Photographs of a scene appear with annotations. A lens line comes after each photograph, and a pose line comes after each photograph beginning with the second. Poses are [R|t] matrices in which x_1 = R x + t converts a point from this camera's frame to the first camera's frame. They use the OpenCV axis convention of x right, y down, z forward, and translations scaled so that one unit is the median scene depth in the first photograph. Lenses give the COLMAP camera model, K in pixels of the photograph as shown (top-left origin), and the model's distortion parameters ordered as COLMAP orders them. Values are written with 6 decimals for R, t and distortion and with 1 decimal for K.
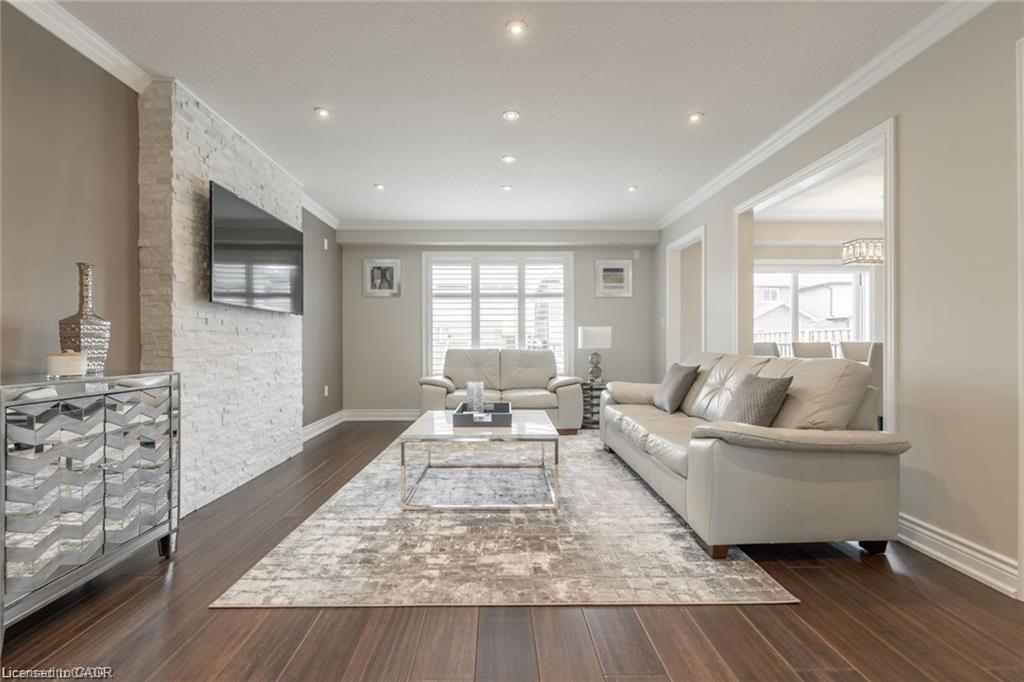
lens RADIAL K [[449.8, 0, 512.0], [0, 449.8, 341.0], [0, 0, 1]] dist [0.001128, 0.000260]
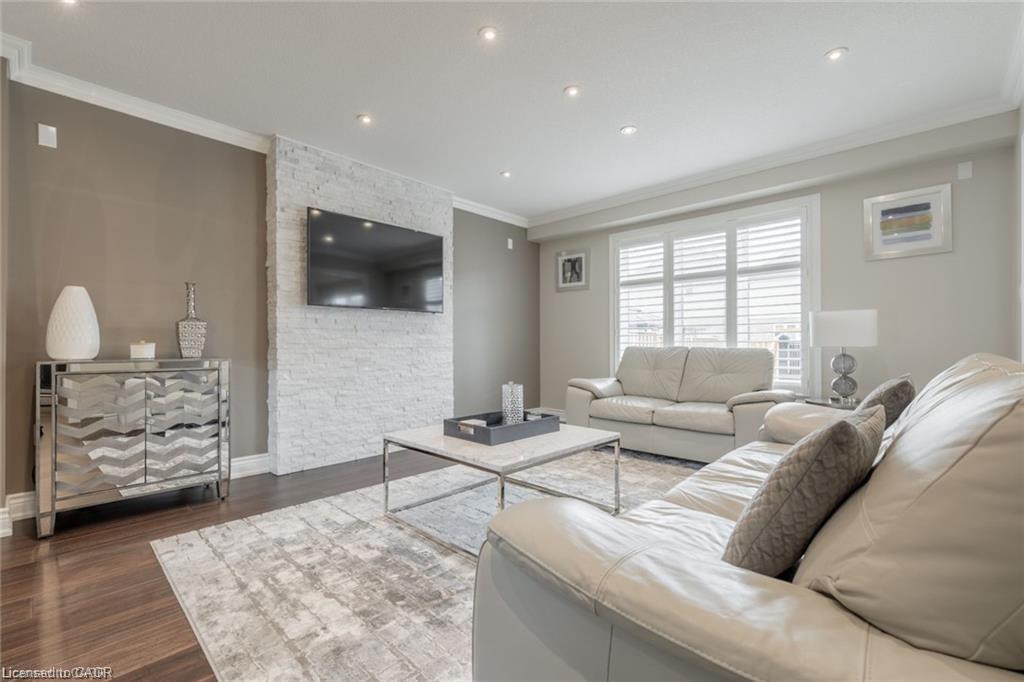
lens RADIAL K [[449.8, 0, 512.0], [0, 449.8, 341.0], [0, 0, 1]] dist [0.001128, 0.000260]
pose [[0.703192, -0.004356, -0.710987, 0.532276], [0.003547, 0.999990, -0.002618, 0.015938], [0.710991, -0.000681, 0.703200, 0.465665]]
